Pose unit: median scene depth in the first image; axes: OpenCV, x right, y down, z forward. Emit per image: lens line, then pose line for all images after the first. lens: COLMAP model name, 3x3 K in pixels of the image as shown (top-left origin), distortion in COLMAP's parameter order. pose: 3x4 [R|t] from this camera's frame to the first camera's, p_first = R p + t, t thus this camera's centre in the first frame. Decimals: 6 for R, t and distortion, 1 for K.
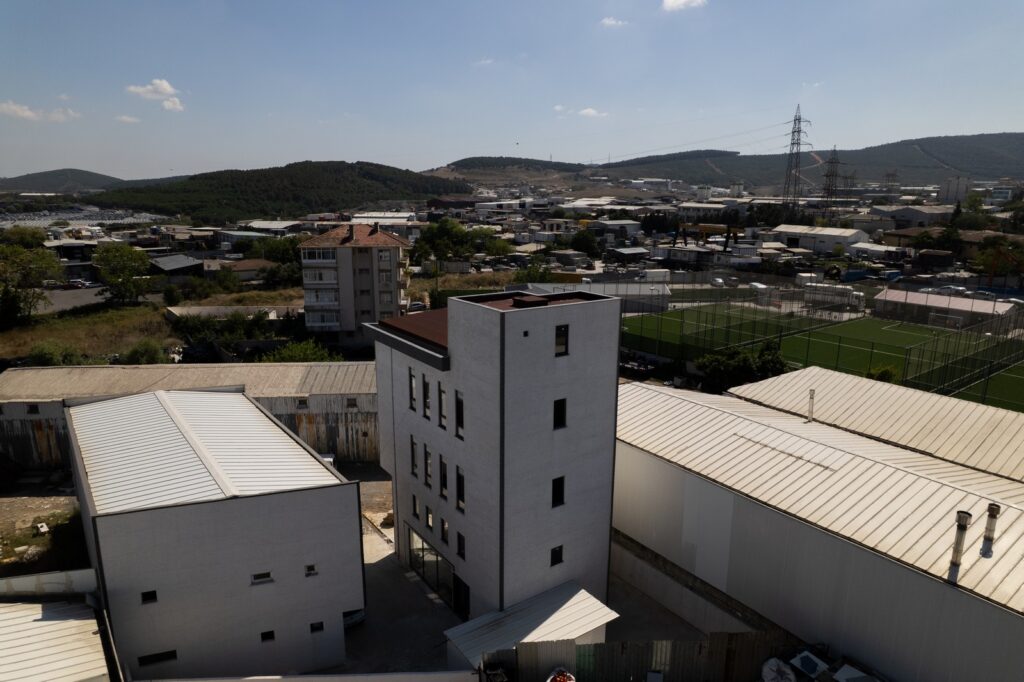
lens RADIAL K [[654.7, 0, 513.5], [0, 654.7, 344.2], [0, 0, 1]] dist [-0.081950, 0.071352]
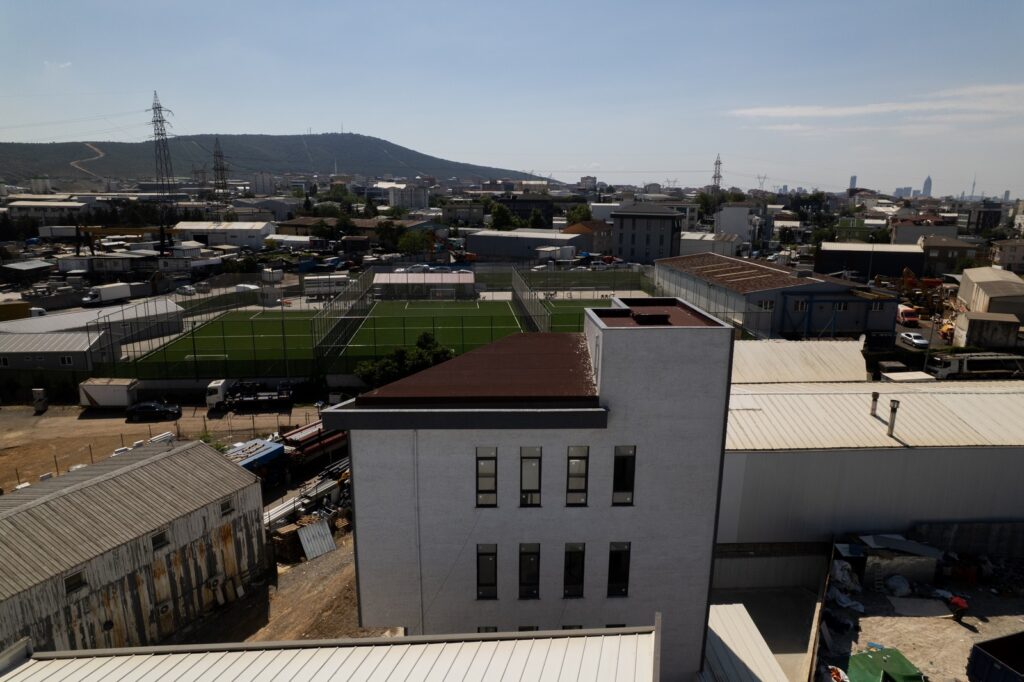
lens RADIAL K [[654.7, 0, 513.5], [0, 654.7, 344.2], [0, 0, 1]] dist [-0.081950, 0.071352]
pose [[0.540417, -0.194344, 0.818645, -0.158586], [0.187771, 0.976278, 0.107811, -0.031680], [-0.820178, 0.095455, 0.564089, 0.141116]]
